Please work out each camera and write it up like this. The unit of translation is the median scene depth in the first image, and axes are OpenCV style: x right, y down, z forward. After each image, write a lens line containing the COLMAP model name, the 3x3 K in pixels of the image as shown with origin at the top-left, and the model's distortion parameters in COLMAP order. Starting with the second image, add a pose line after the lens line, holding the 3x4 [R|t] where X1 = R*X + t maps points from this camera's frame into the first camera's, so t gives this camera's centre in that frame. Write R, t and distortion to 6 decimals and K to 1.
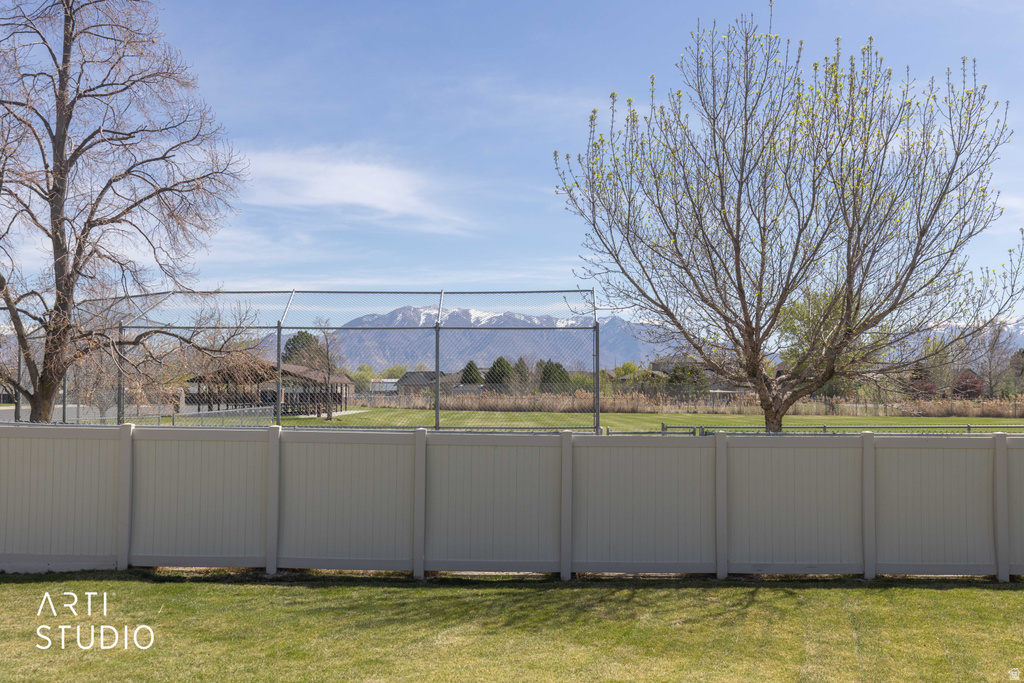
lens RADIAL K [[1003.6, 0, 512.0], [0, 1003.6, 341.5], [0, 0, 1]] dist [0.009845, 0.007131]
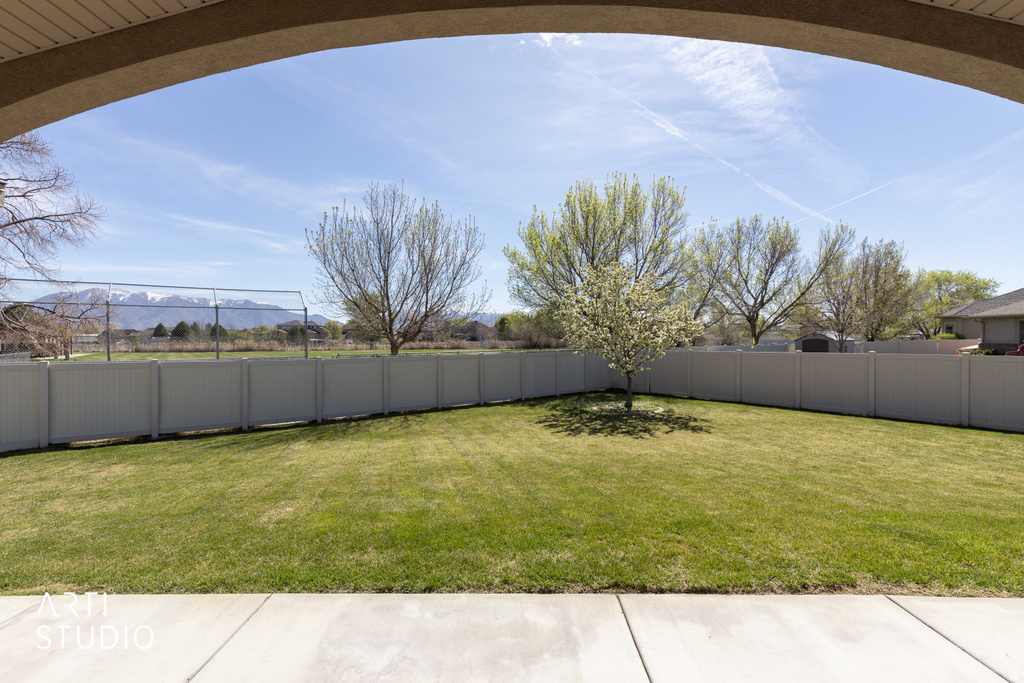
lens RADIAL K [[526.9, 0, 502.3], [0, 526.9, 347.9], [0, 0, 1]] dist [0.002467, -0.000562]
pose [[0.790038, -0.018524, 0.612777, -0.212383], [-0.021477, 0.998094, 0.057861, -0.005496], [-0.612681, -0.058873, 0.788135, -0.112529]]
